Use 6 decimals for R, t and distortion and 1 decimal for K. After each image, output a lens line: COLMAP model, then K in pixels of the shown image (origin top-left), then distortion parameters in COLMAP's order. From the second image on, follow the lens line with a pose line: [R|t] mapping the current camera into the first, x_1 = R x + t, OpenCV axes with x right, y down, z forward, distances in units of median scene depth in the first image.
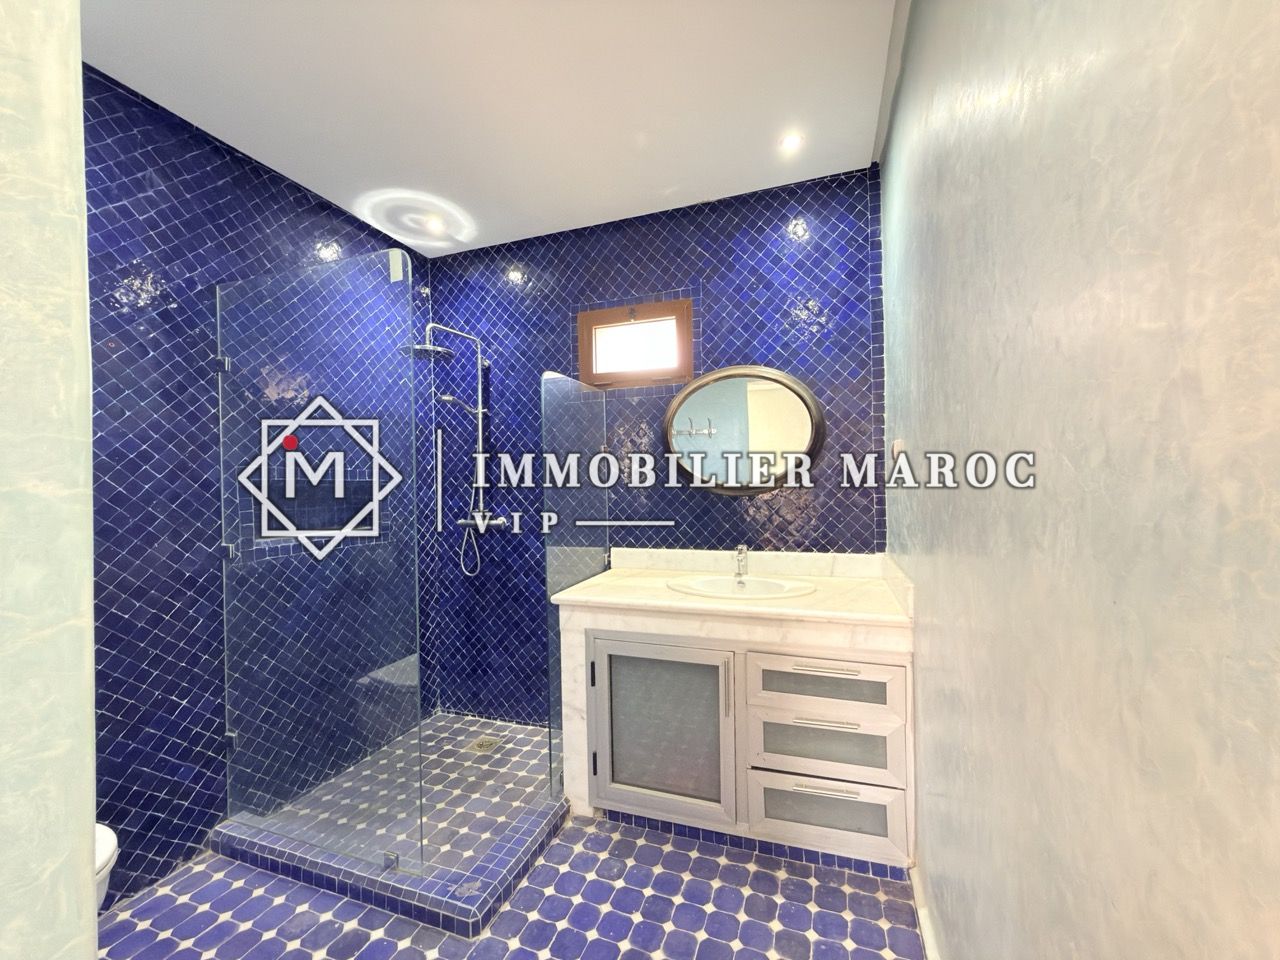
lens RADIAL K [[511.0, 0, 641.6], [0, 511.0, 483.4], [0, 0, 1]] dist [-0.000050, 0.000273]
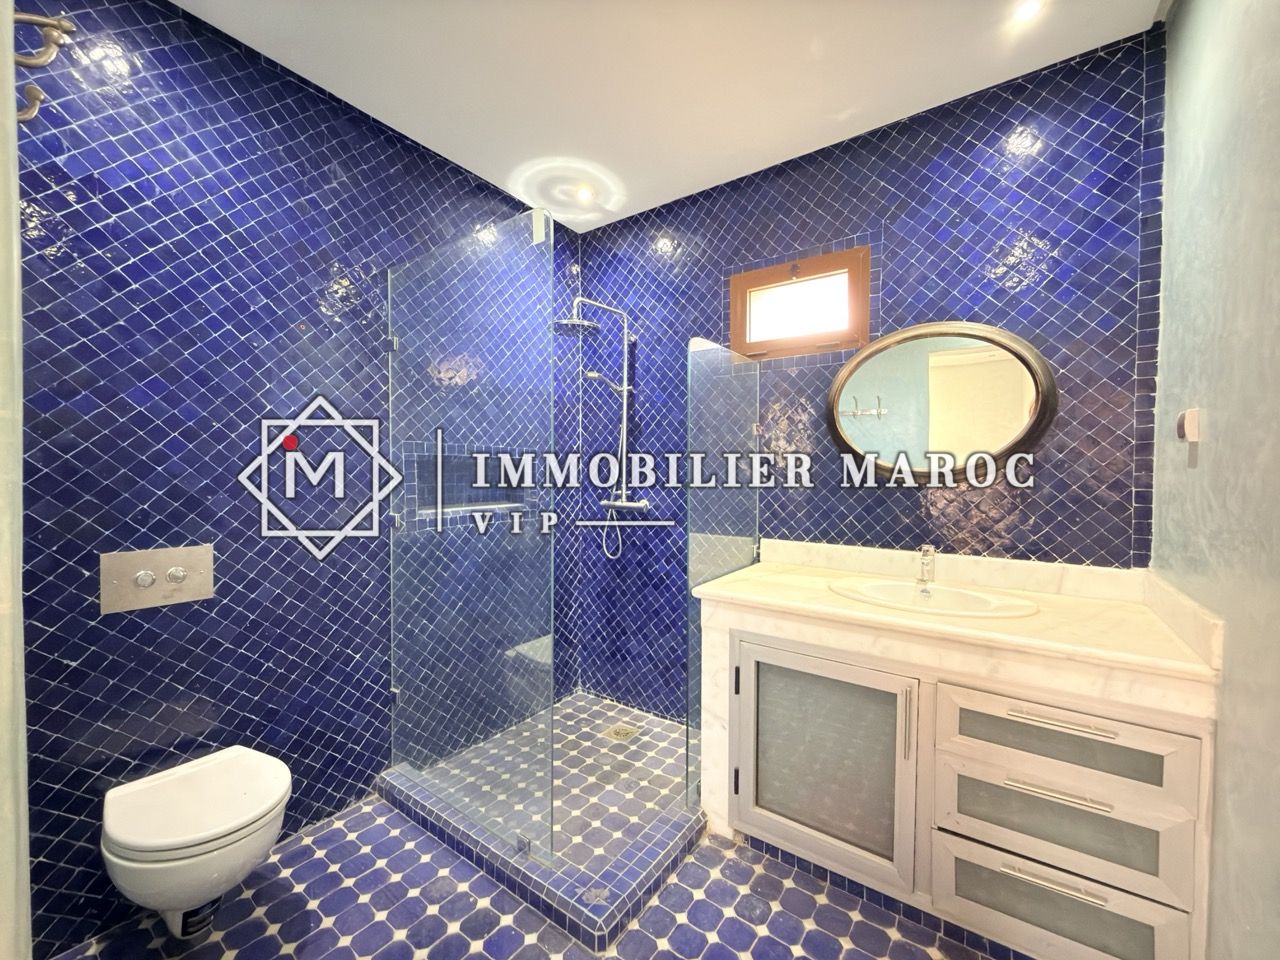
lens RADIAL K [[511.0, 0, 641.6], [0, 511.0, 483.4], [0, 0, 1]] dist [-0.000050, 0.000273]
pose [[0.959907, 0.030552, -0.278648, -0.016123], [-0.023746, 0.999332, 0.027768, 0.011425], [0.279311, -0.020038, 0.959992, 0.100711]]
